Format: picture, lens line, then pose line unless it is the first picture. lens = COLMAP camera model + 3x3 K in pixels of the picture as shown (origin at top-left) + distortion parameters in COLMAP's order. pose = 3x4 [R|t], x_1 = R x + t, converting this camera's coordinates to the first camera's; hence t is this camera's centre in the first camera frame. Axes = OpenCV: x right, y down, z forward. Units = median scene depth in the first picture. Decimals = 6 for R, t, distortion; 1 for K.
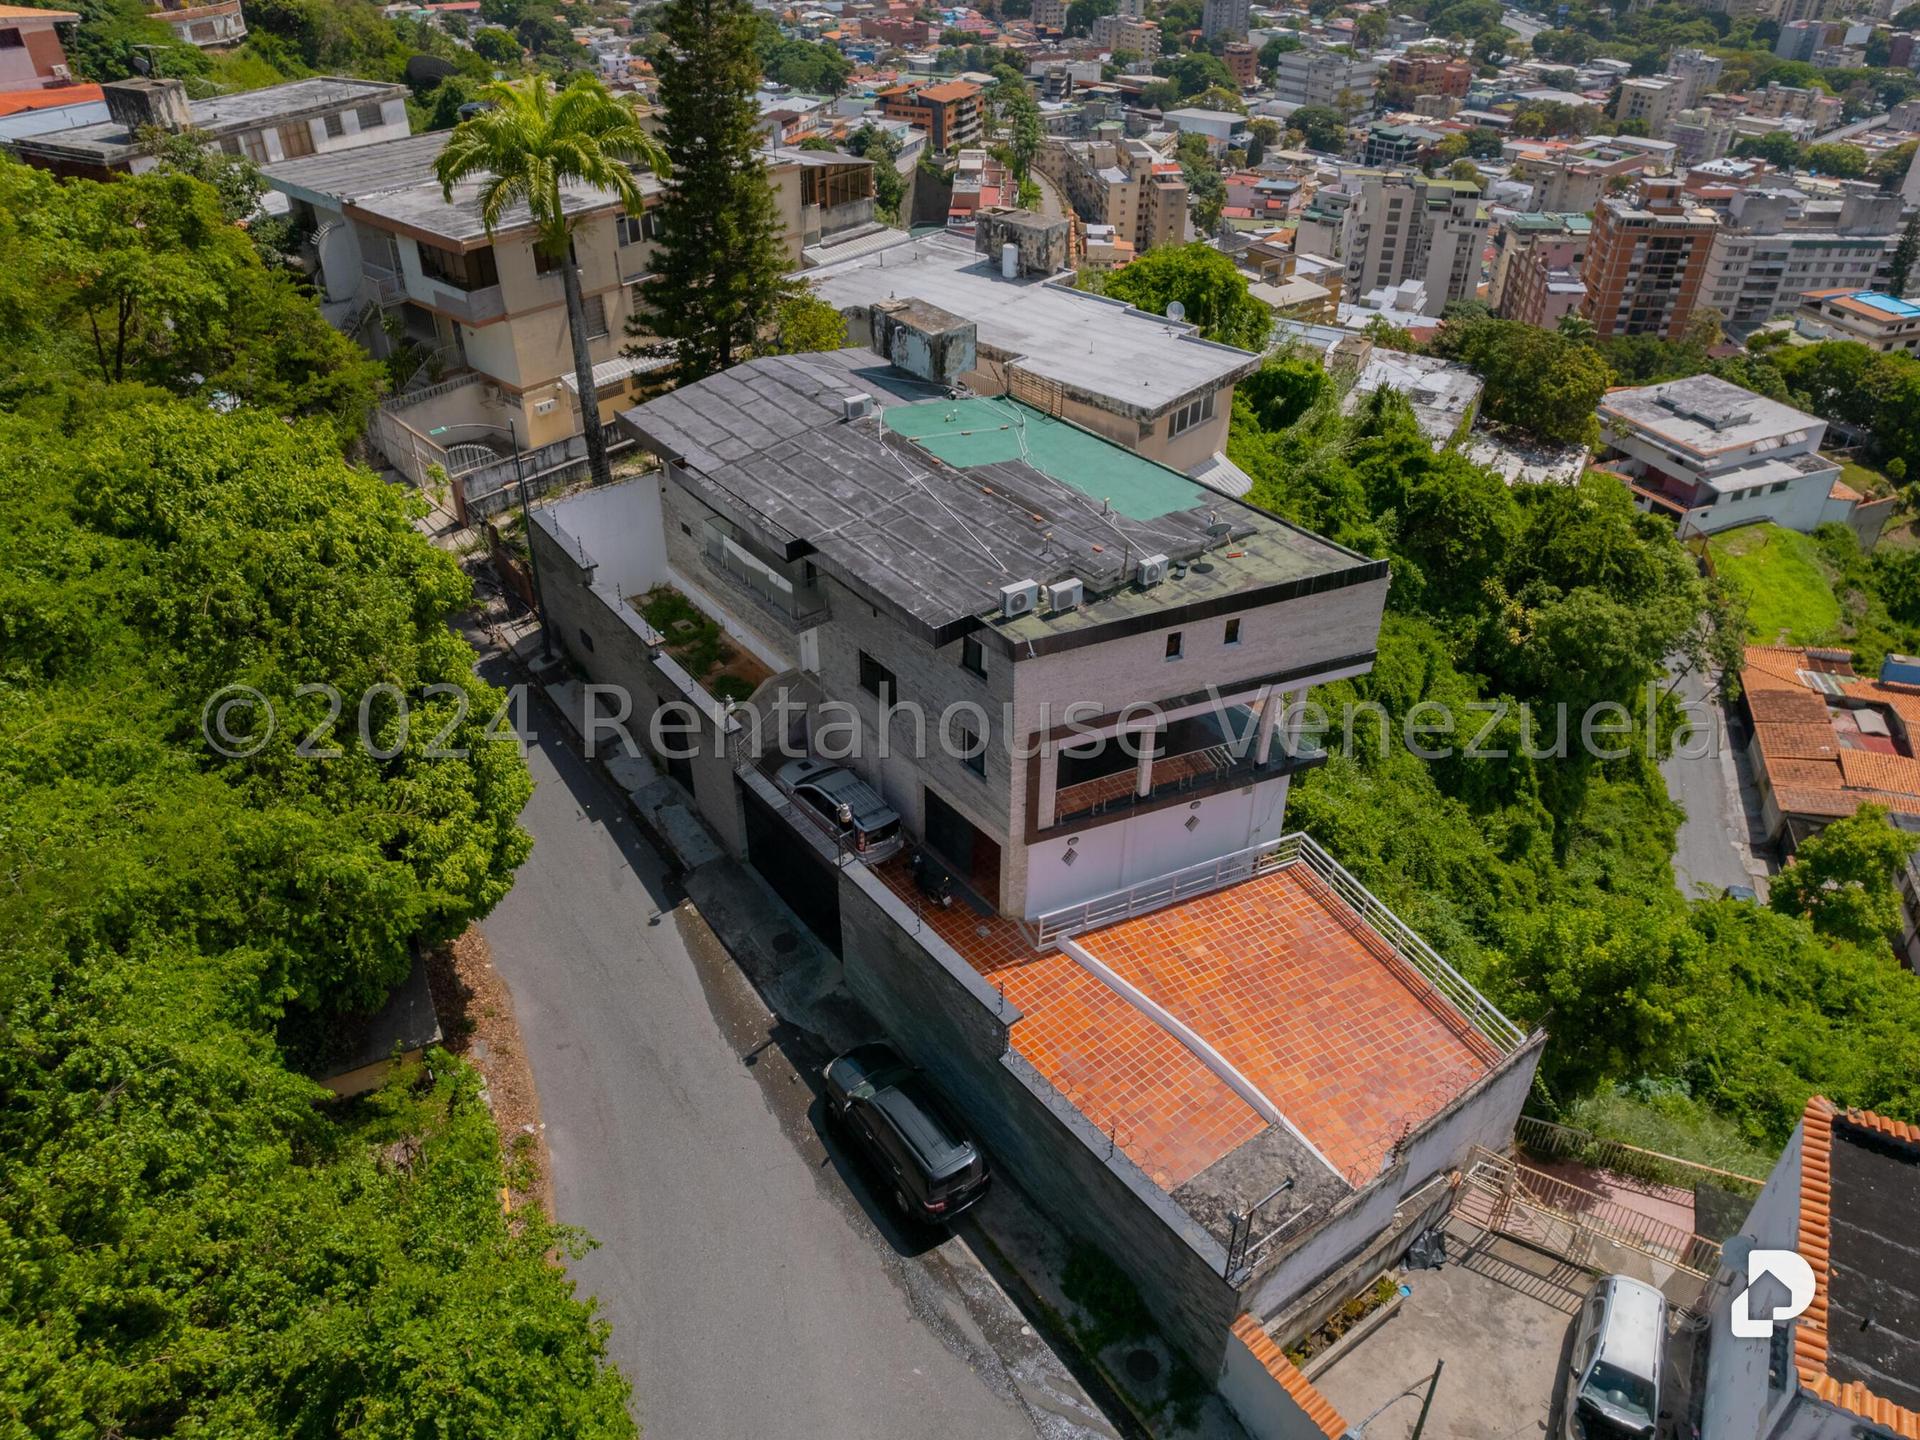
lens RADIAL K [[1457.7, 0, 947.5], [0, 1457.7, 719.6], [0, 0, 1]] dist [-0.038864, 0.017747]
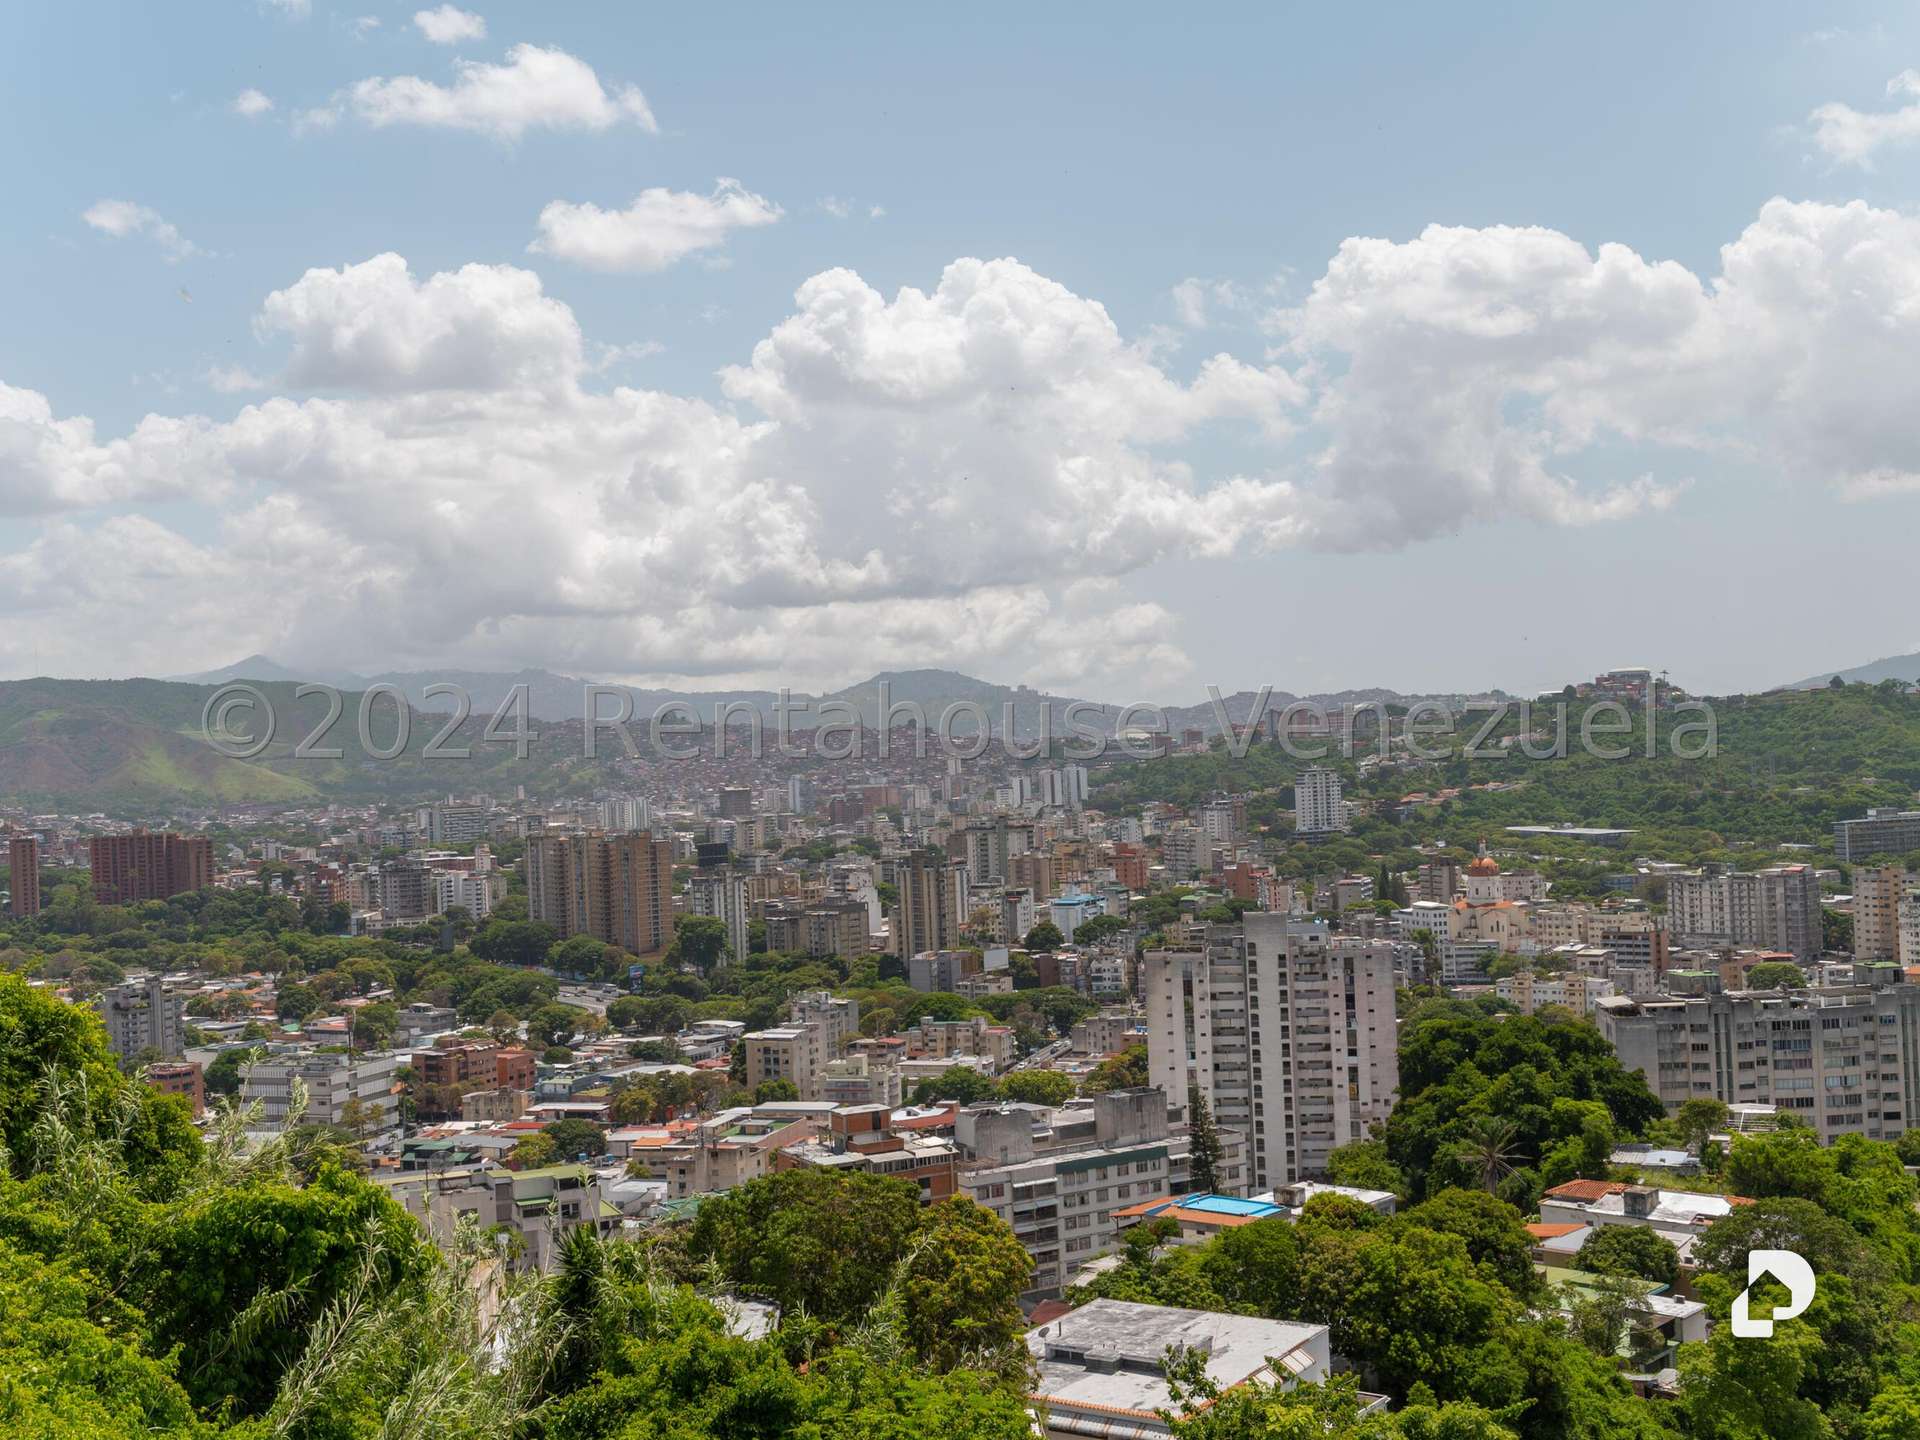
lens RADIAL K [[2154.4, 0, 963.6], [0, 2154.4, 733.5], [0, 0, 1]] dist [0.012264, 0.000000]
pose [[0.859769, -0.041785, 0.508970, 0.027029], [0.326763, 0.810931, -0.485404, -0.011842], [-0.392457, 0.583648, 0.710867, 0.113921]]
